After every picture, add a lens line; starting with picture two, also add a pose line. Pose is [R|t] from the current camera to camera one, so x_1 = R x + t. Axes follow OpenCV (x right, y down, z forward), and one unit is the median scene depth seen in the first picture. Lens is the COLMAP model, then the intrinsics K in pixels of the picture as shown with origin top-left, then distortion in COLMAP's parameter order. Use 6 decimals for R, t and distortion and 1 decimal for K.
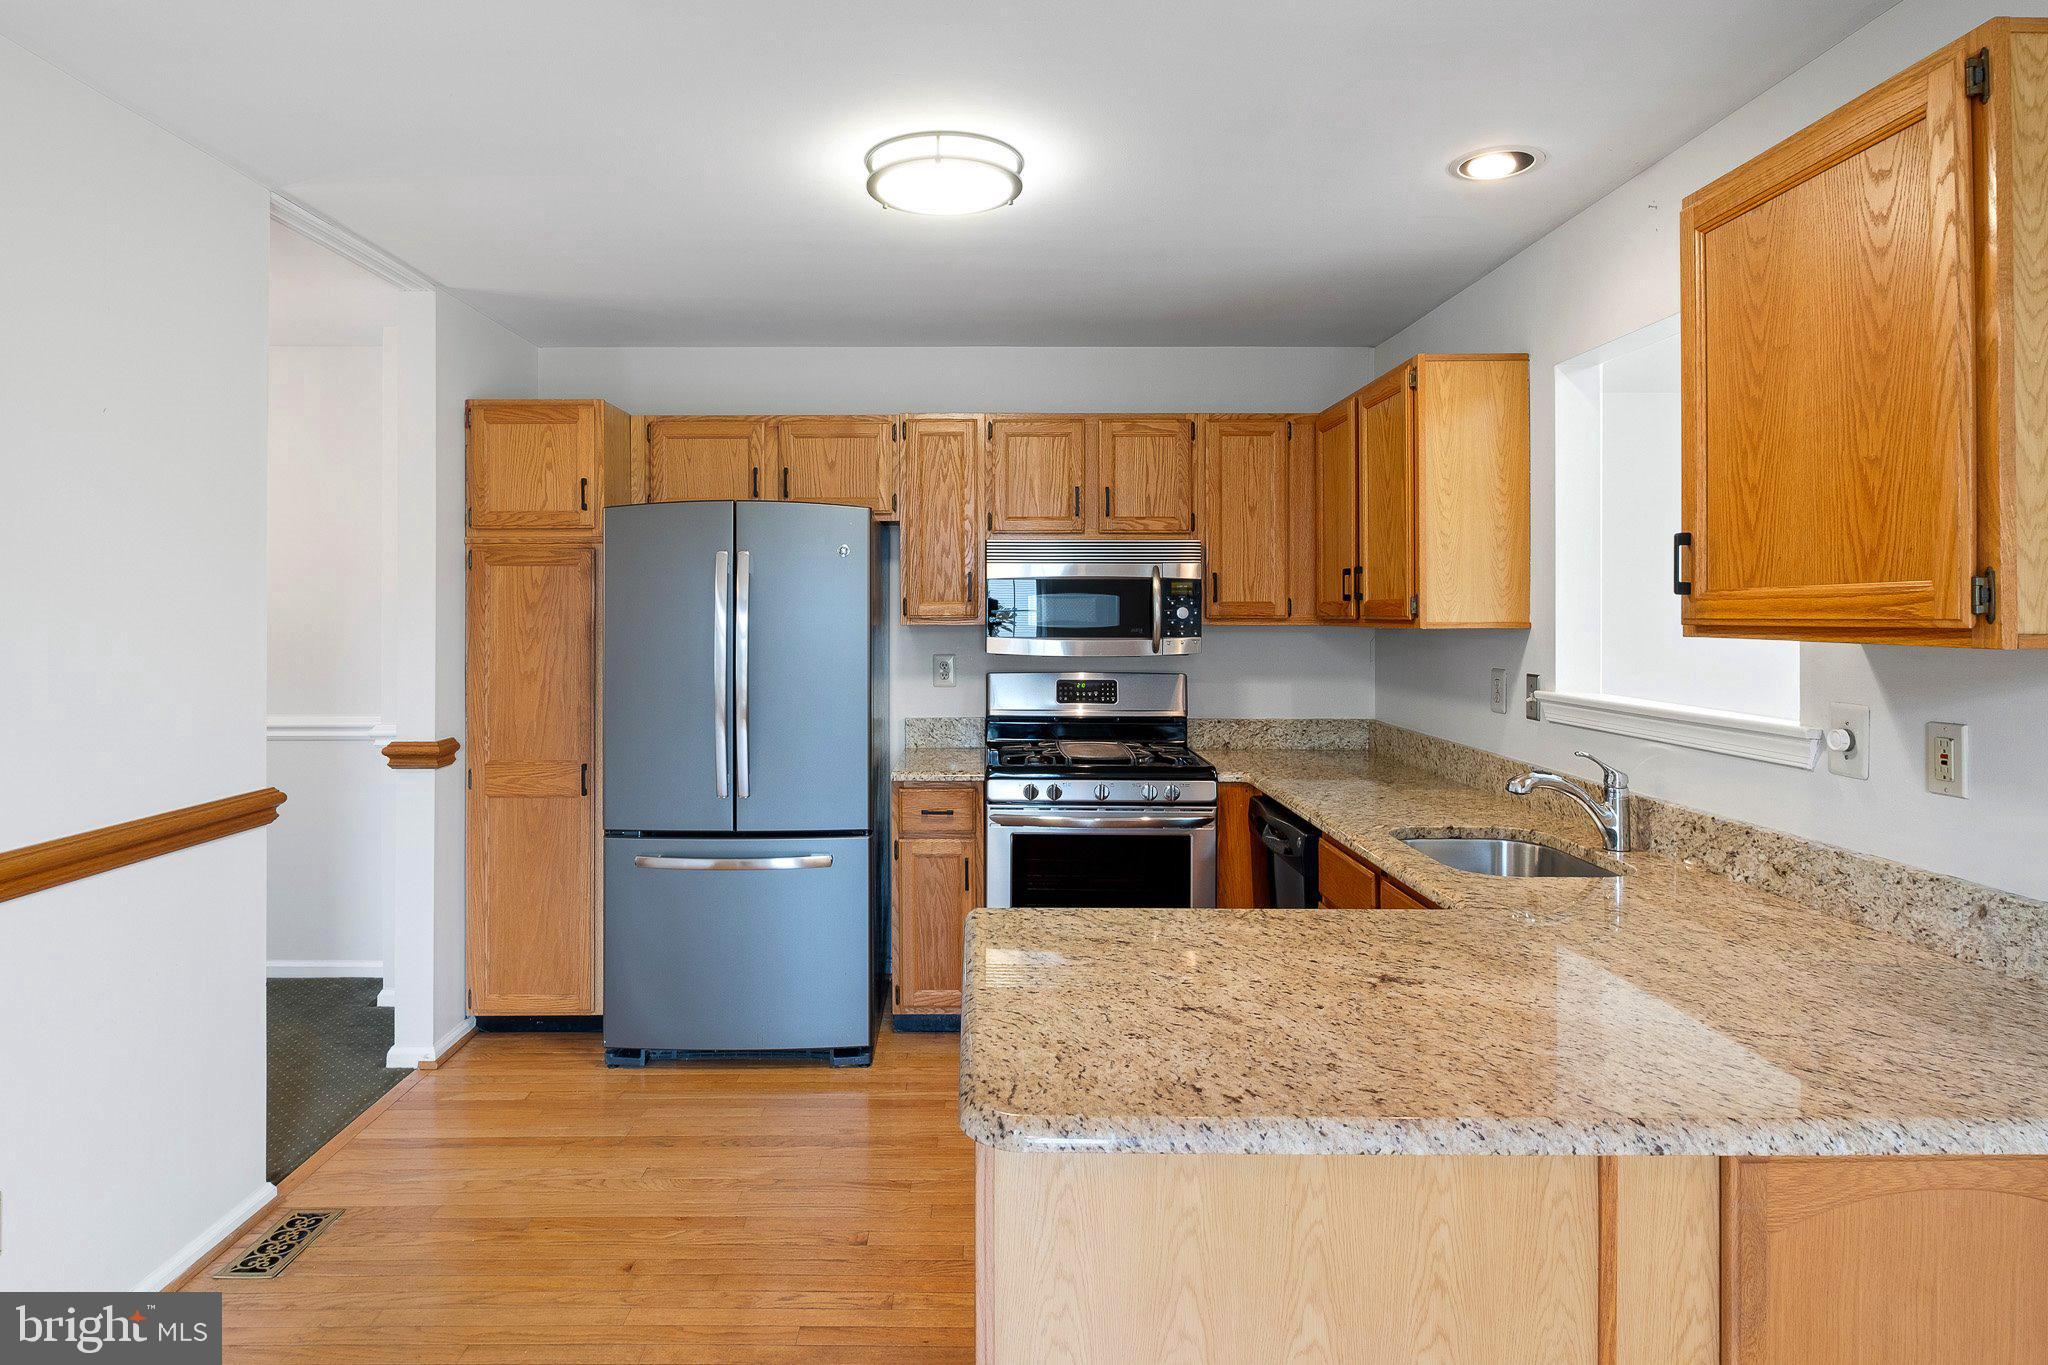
lens RADIAL K [[1163.5, 0, 1016.1], [0, 1163.5, 603.9], [0, 0, 1]] dist [0.002260, -0.008869]
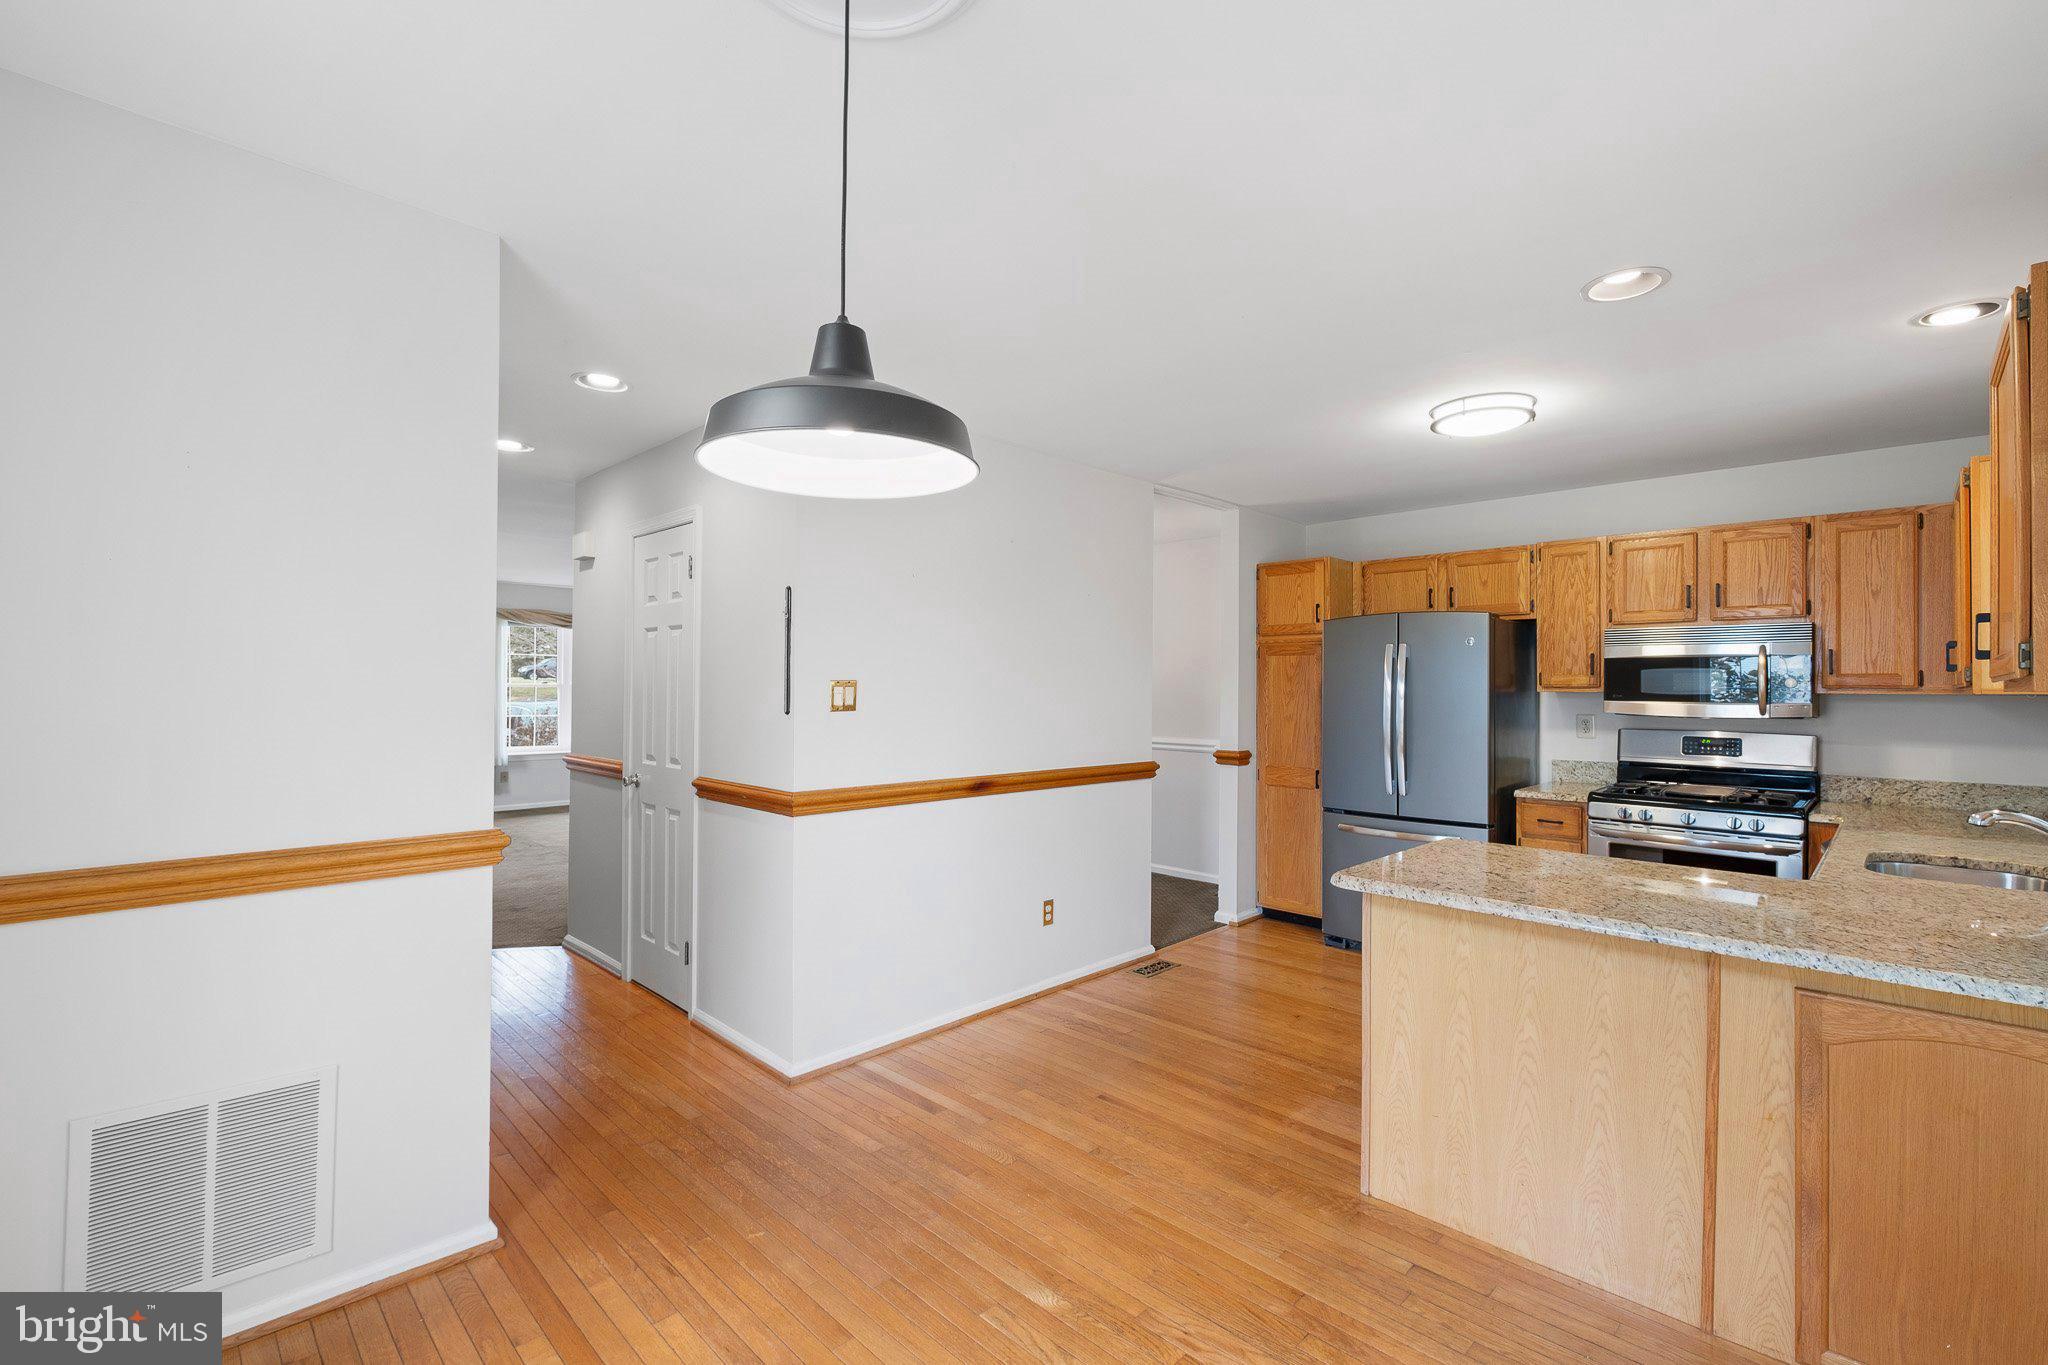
lens RADIAL K [[889.3, 0, 1024.8], [0, 889.3, 690.7], [0, 0, 1]] dist [0.000674, -0.005778]
pose [[0.711021, 0.007084, -0.703136, 0.242939], [-0.002013, 0.999966, 0.008039, 0.010508], [0.703168, -0.004301, 0.711010, -0.235976]]
